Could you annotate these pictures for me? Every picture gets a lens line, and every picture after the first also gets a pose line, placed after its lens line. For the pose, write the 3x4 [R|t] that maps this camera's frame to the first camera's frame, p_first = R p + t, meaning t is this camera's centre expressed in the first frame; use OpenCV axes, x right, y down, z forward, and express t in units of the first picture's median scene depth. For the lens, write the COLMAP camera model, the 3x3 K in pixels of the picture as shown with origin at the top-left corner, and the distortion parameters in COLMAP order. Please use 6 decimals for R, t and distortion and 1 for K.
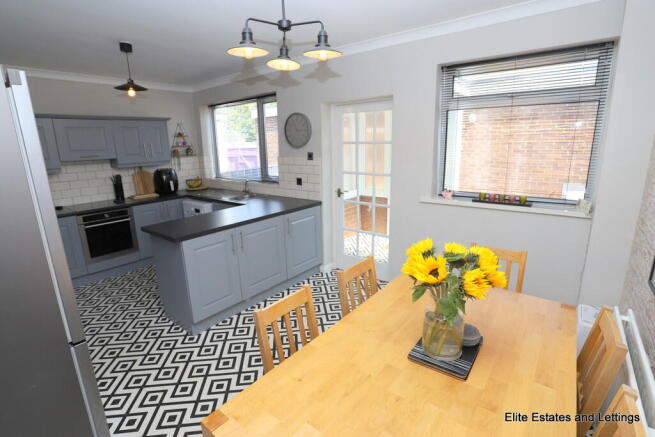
lens RADIAL K [[319.1, 0, 325.9], [0, 319.1, 213.4], [0, 0, 1]] dist [-0.027604, 0.007503]
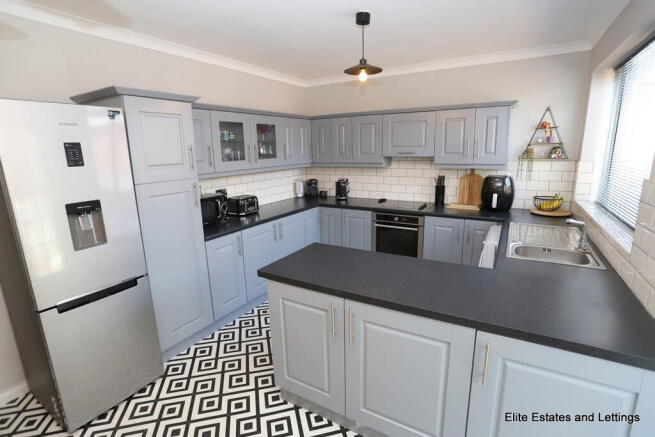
lens RADIAL K [[319.1, 0, 325.2], [0, 319.1, 216.6], [0, 0, 1]] dist [-0.027604, 0.007503]
pose [[0.153919, 0.236837, -0.959280, 0.132461], [-0.201714, 0.957935, 0.204139, -0.122371], [0.967275, 0.162079, 0.195218, 0.518152]]
